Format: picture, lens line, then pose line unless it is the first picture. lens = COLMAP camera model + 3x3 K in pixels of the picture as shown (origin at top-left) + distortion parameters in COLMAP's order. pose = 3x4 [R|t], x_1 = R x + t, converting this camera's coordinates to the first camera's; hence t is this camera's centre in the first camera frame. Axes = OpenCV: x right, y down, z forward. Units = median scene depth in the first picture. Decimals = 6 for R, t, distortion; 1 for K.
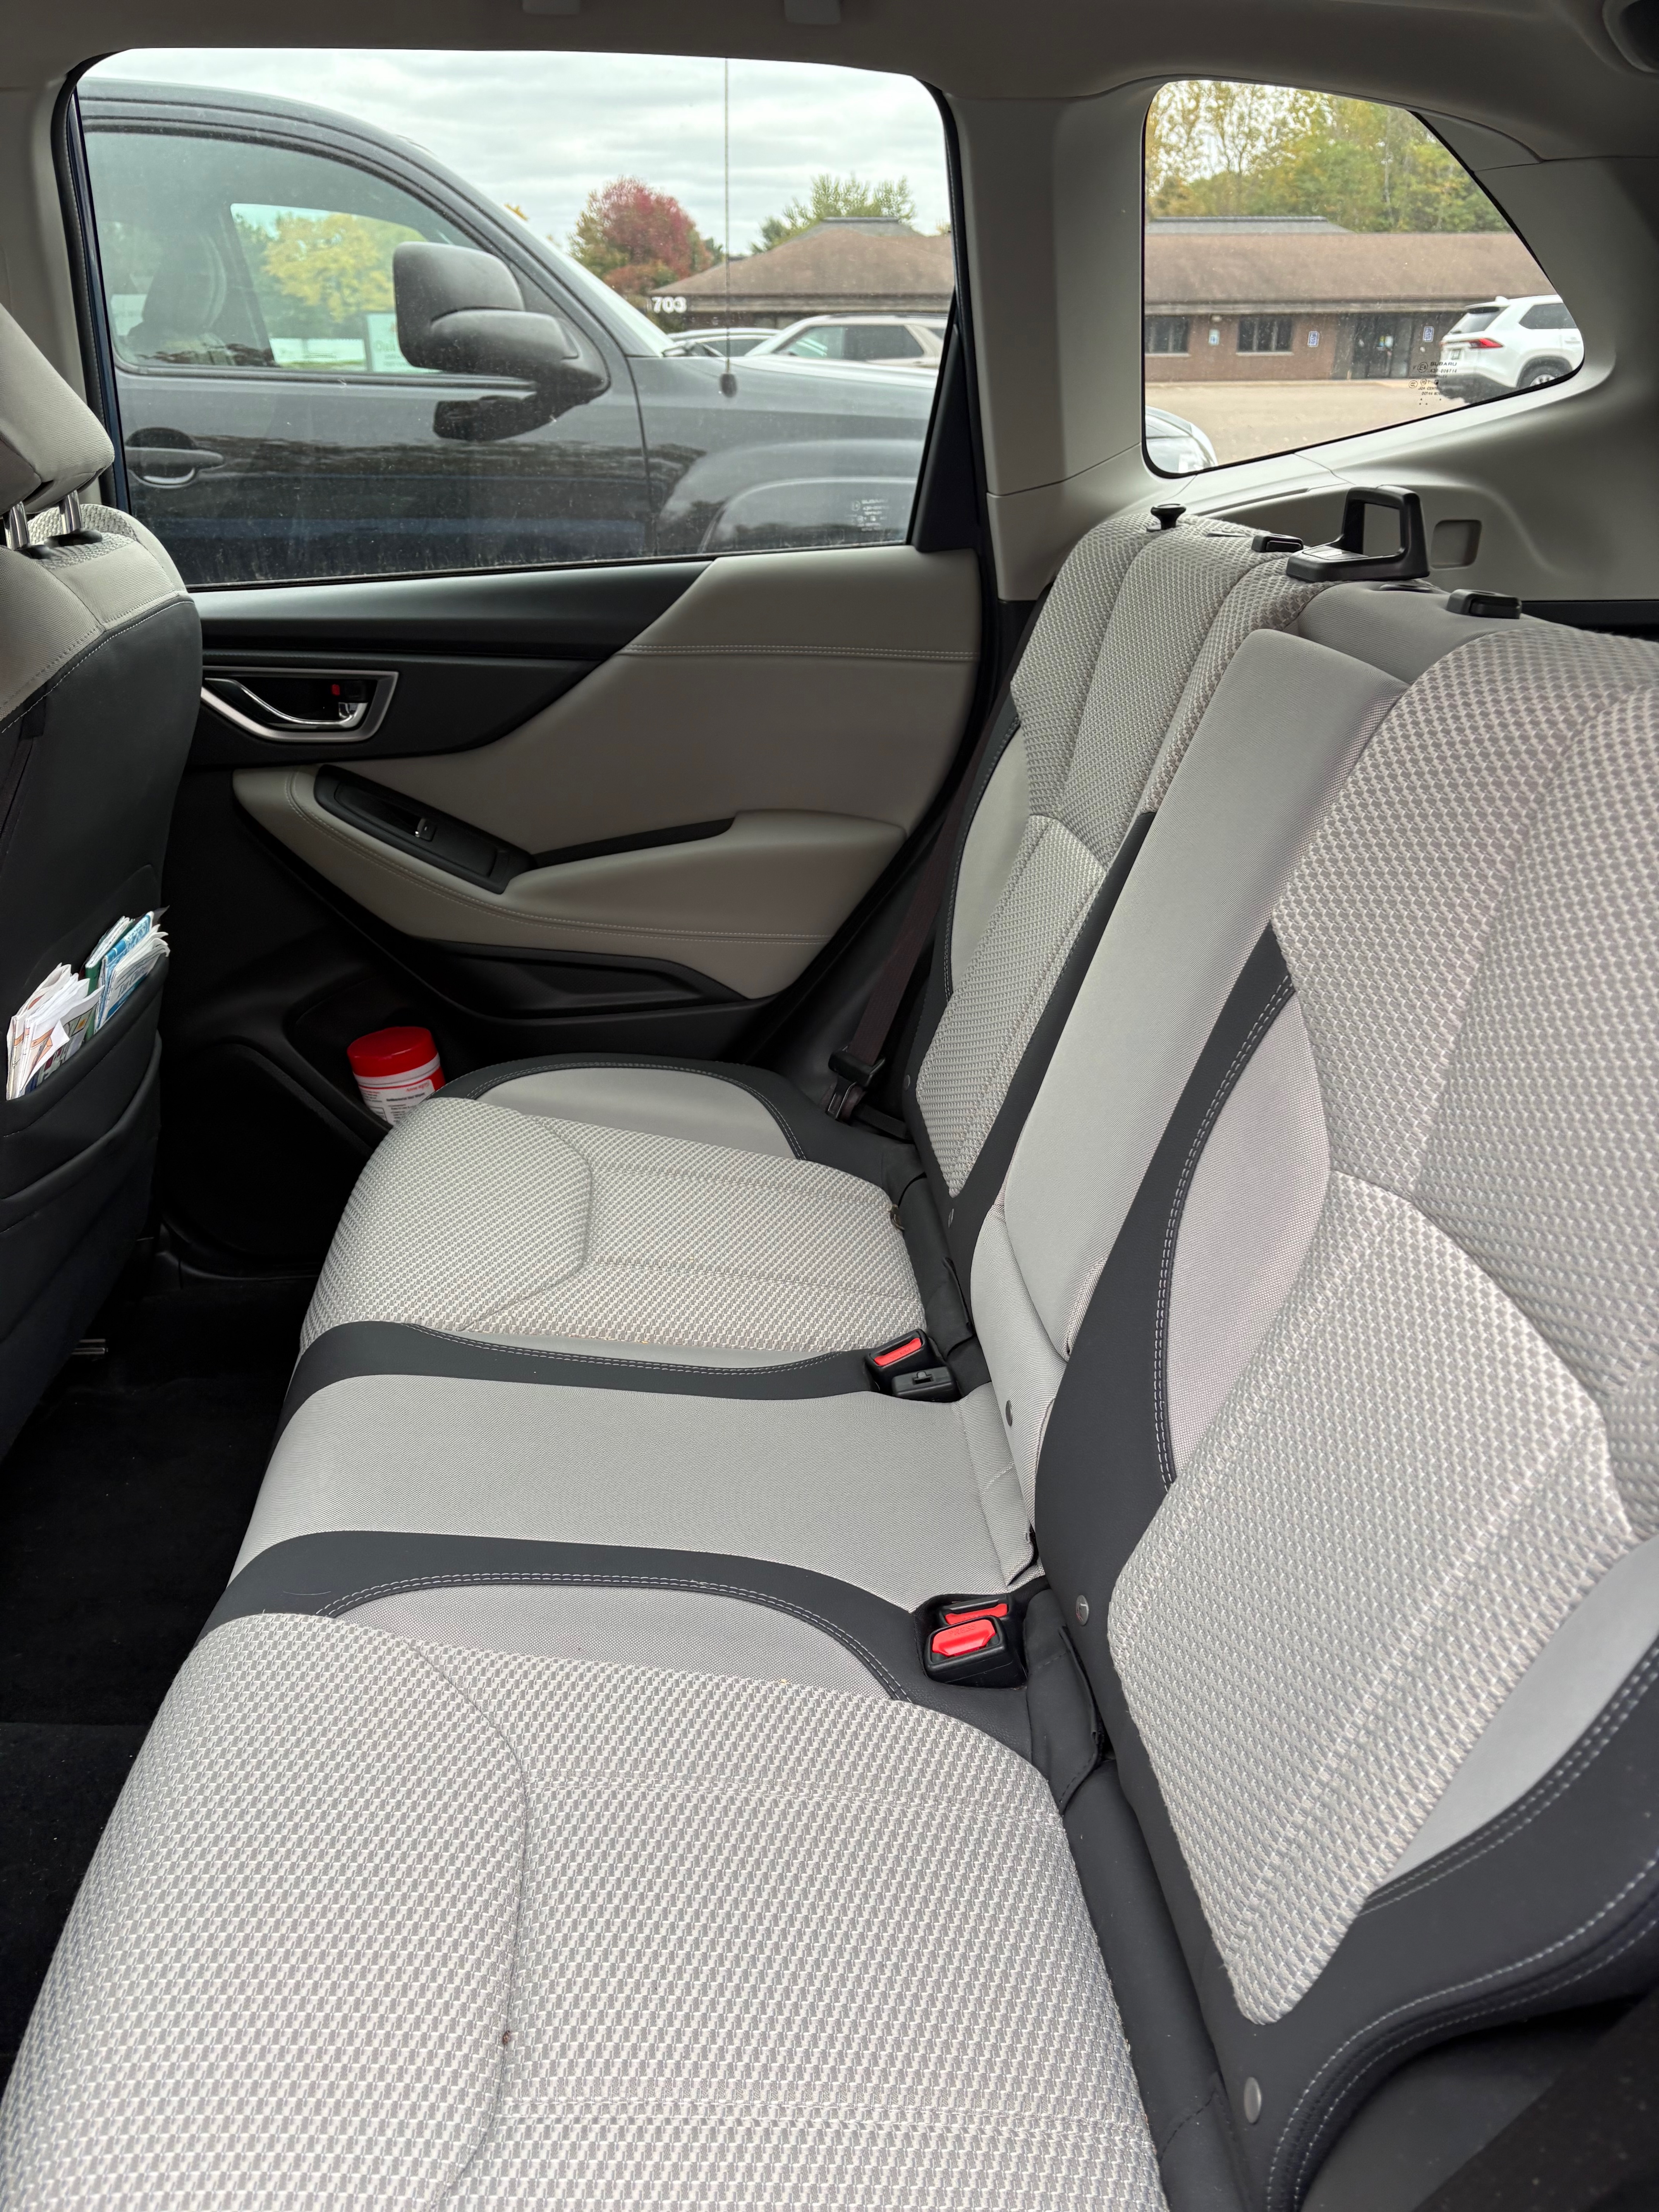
lens RADIAL K [[1679.2, 0, 847.1], [0, 1679.2, 1105.3], [0, 0, 1]] dist [0.048182, -0.049720]
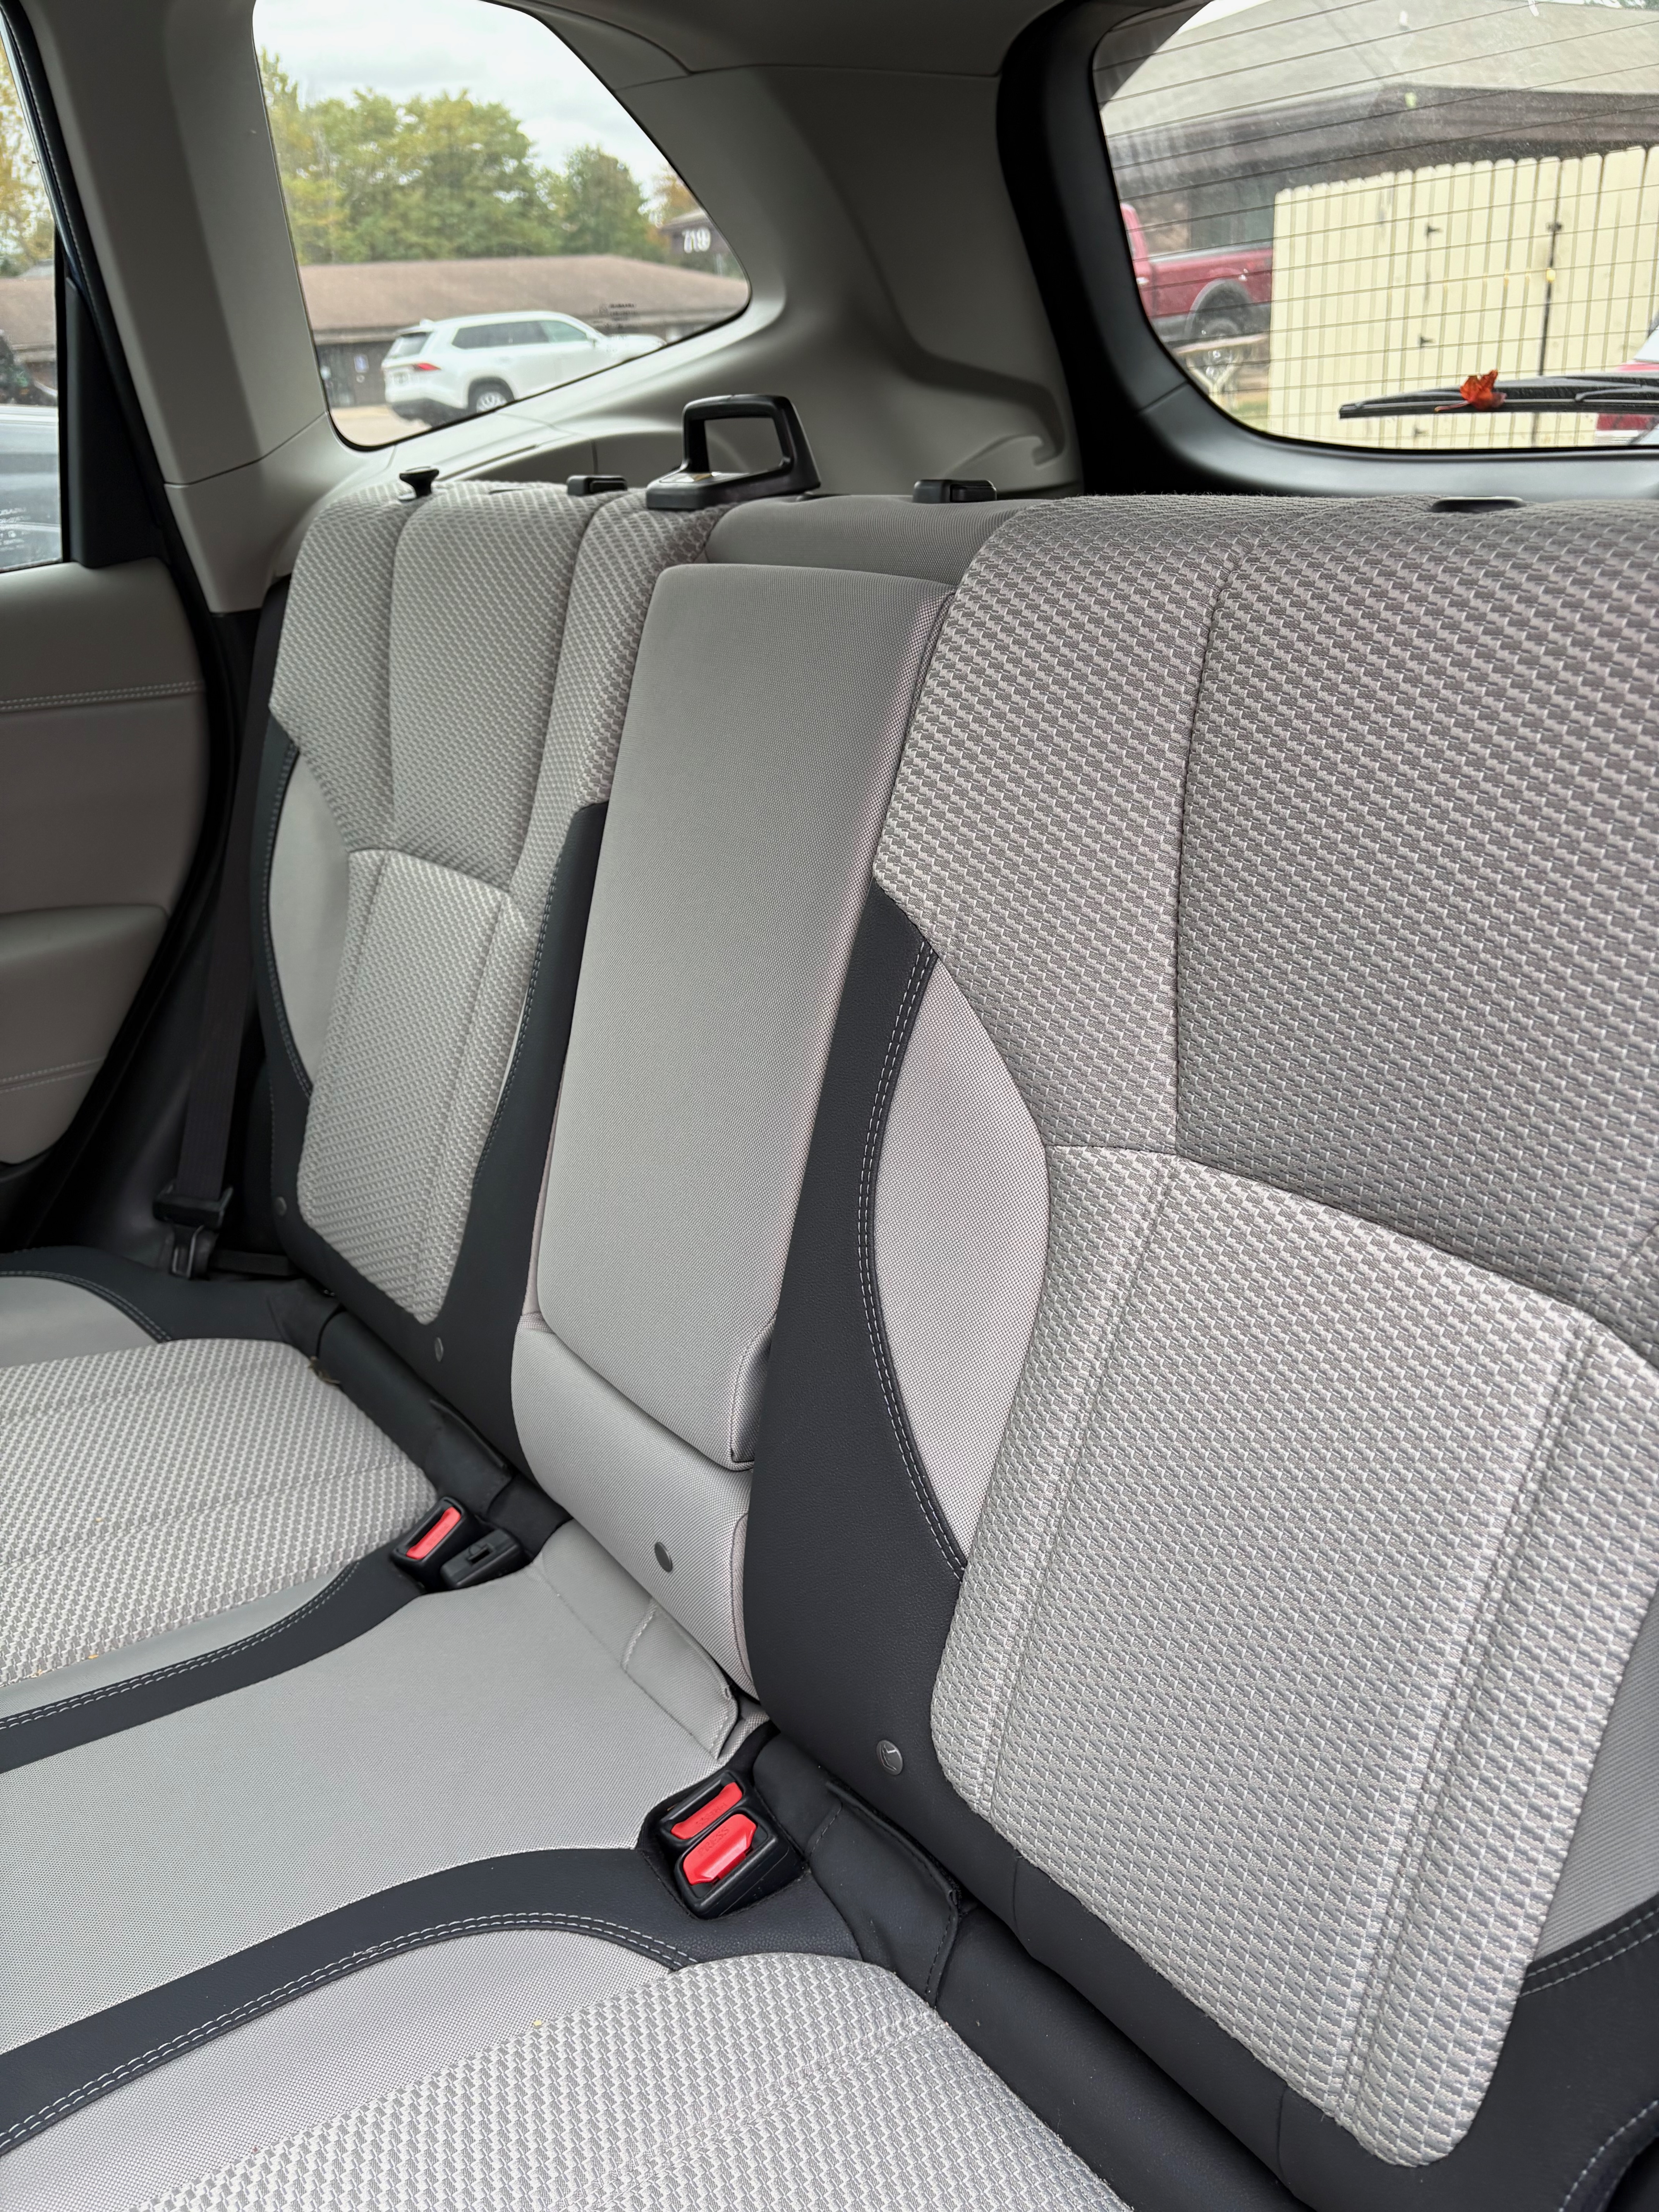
lens RADIAL K [[1679.2, 0, 824.6], [0, 1679.2, 1117.4], [0, 0, 1]] dist [0.048182, -0.049720]
pose [[0.847406, -0.266911, 0.458979, -0.128307], [0.272775, 0.960508, 0.054946, -0.035476], [-0.455519, 0.078636, 0.886746, 0.195941]]
